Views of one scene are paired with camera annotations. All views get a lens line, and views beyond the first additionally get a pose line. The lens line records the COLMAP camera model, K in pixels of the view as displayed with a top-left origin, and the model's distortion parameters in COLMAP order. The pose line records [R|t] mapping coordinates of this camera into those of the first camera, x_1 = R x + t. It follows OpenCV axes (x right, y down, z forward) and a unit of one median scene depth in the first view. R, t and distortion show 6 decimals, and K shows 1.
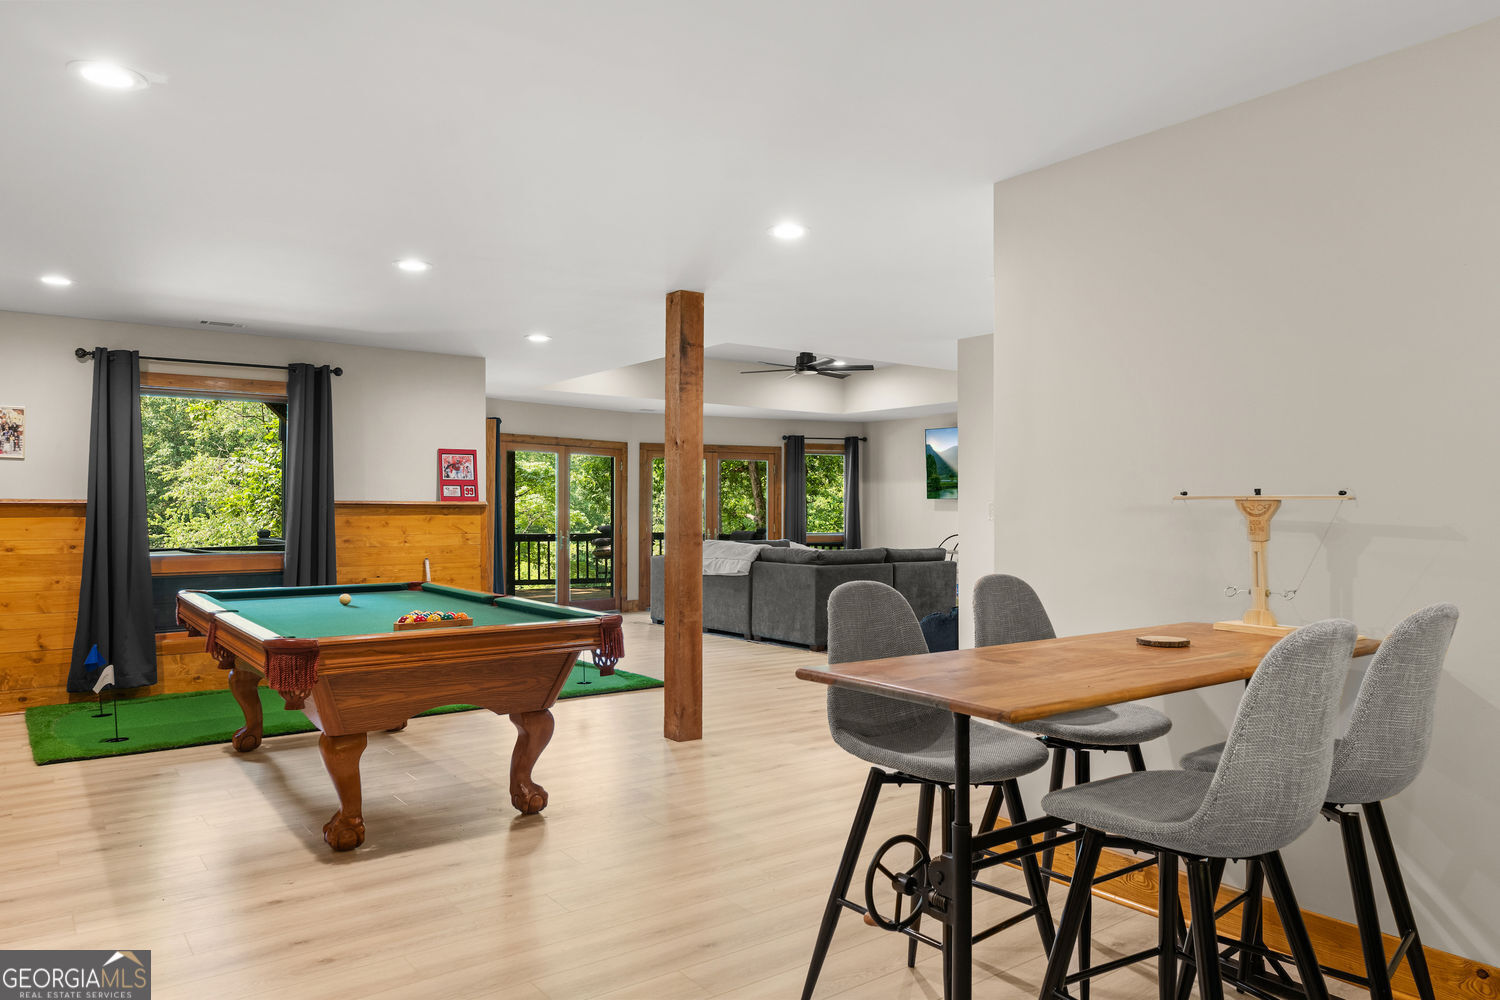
lens RADIAL K [[1019.5, 0, 747.2], [0, 1019.5, 490.5], [0, 0, 1]] dist [-0.000018, 0.000117]
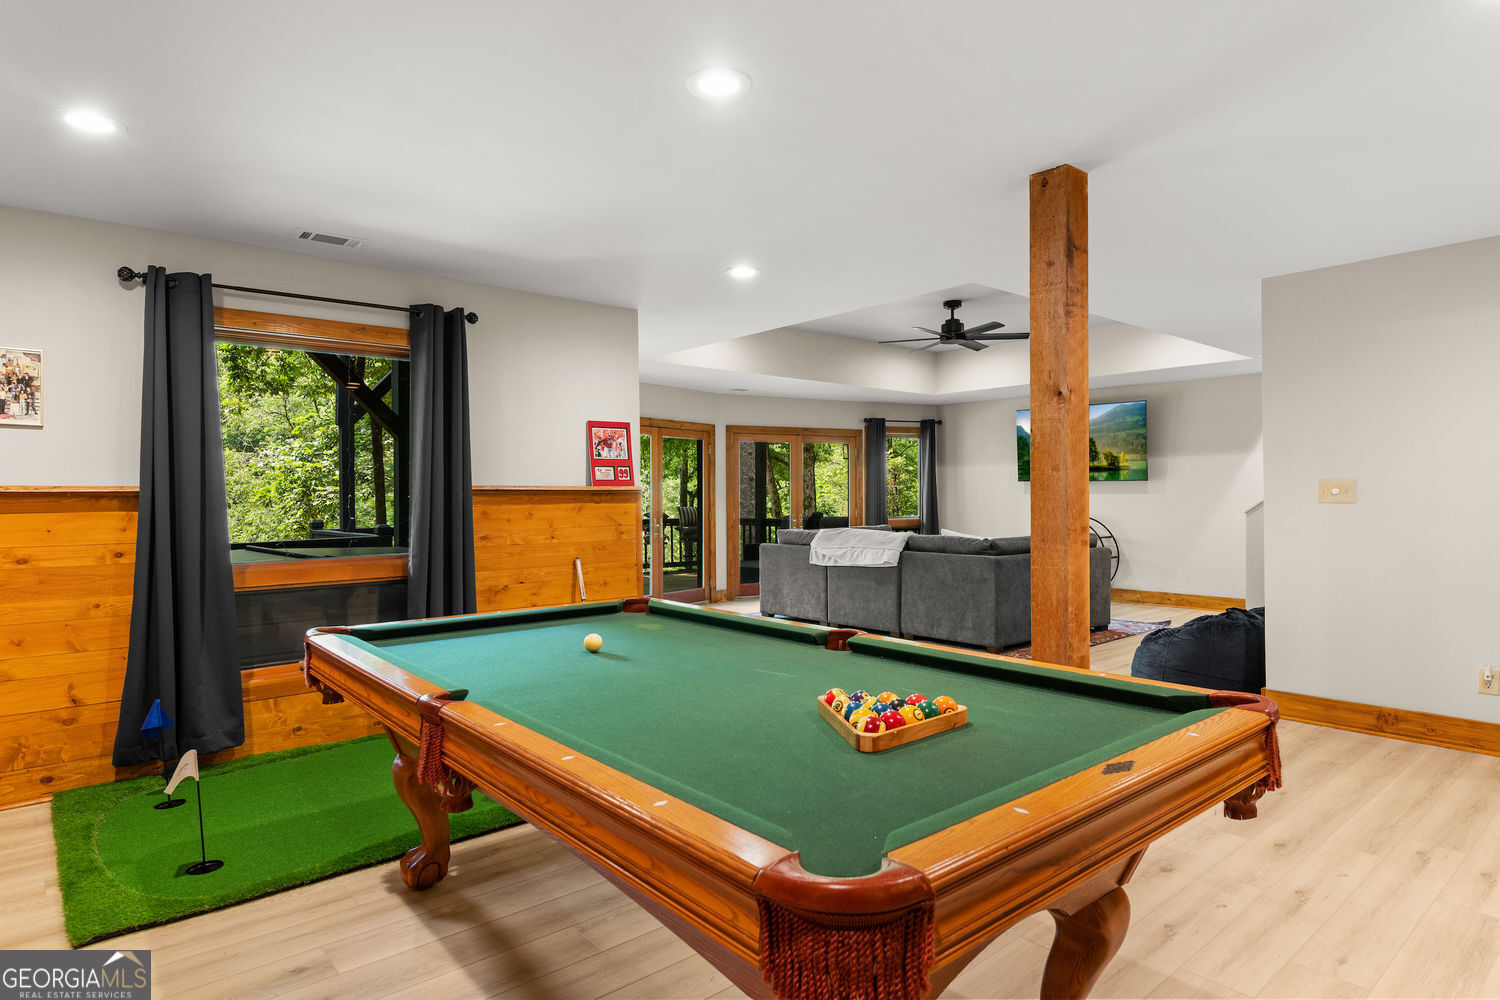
lens RADIAL K [[852.6, 0, 747.4], [0, 852.6, 490.2], [0, 0, 1]] dist [-0.003114, 0.000819]
pose [[0.997720, -0.008955, 0.066886, -0.243427], [0.008097, 0.999882, 0.013091, 0.006600], [-0.066996, -0.012519, 0.997675, 0.351152]]
